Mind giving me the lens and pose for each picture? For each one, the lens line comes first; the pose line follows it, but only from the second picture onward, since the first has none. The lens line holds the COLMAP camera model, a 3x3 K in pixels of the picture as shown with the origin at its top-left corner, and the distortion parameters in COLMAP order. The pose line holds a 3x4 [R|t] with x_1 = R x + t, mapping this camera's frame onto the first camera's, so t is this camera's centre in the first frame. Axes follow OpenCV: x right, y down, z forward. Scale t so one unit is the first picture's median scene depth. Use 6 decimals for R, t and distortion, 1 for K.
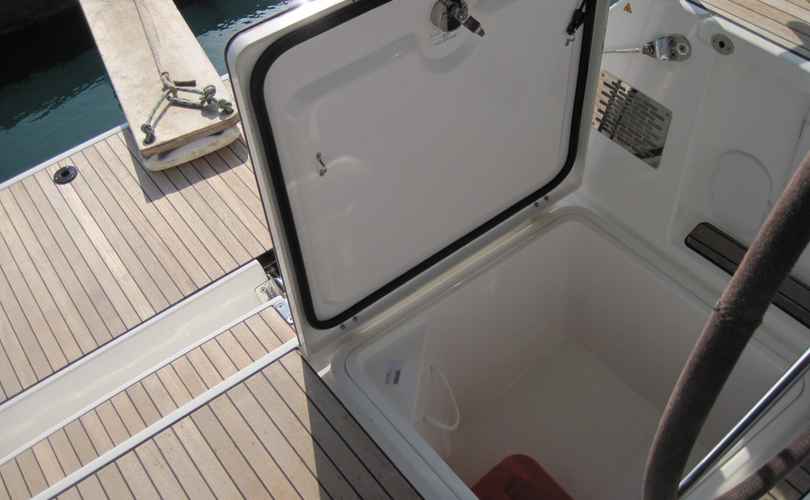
lens RADIAL K [[846.5, 0, 404.6], [0, 846.5, 264.0], [0, 0, 1]] dist [-0.202642, 0.300093]
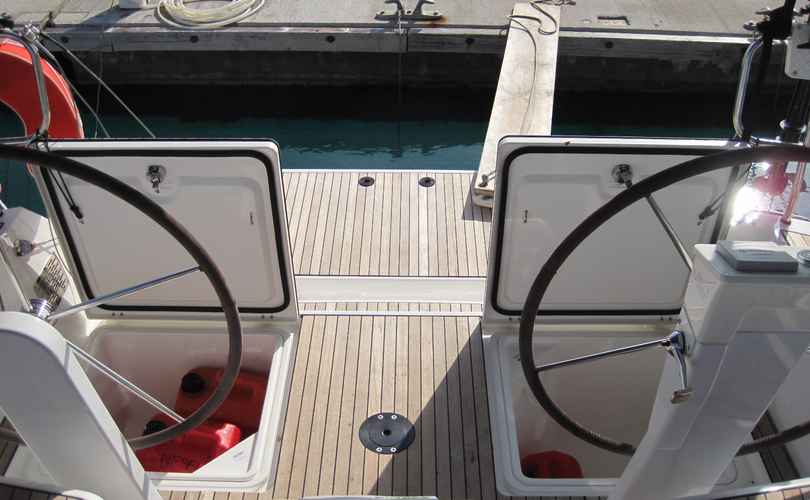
lens RADIAL K [[846.5, 0, 404.6], [0, 846.5, 264.0], [0, 0, 1]] dist [-0.202642, 0.300093]
pose [[0.798290, 0.442446, -0.408626, 0.291266], [-0.493064, 0.869726, -0.021539, 0.086773], [0.345863, 0.218673, 0.912448, -0.465782]]
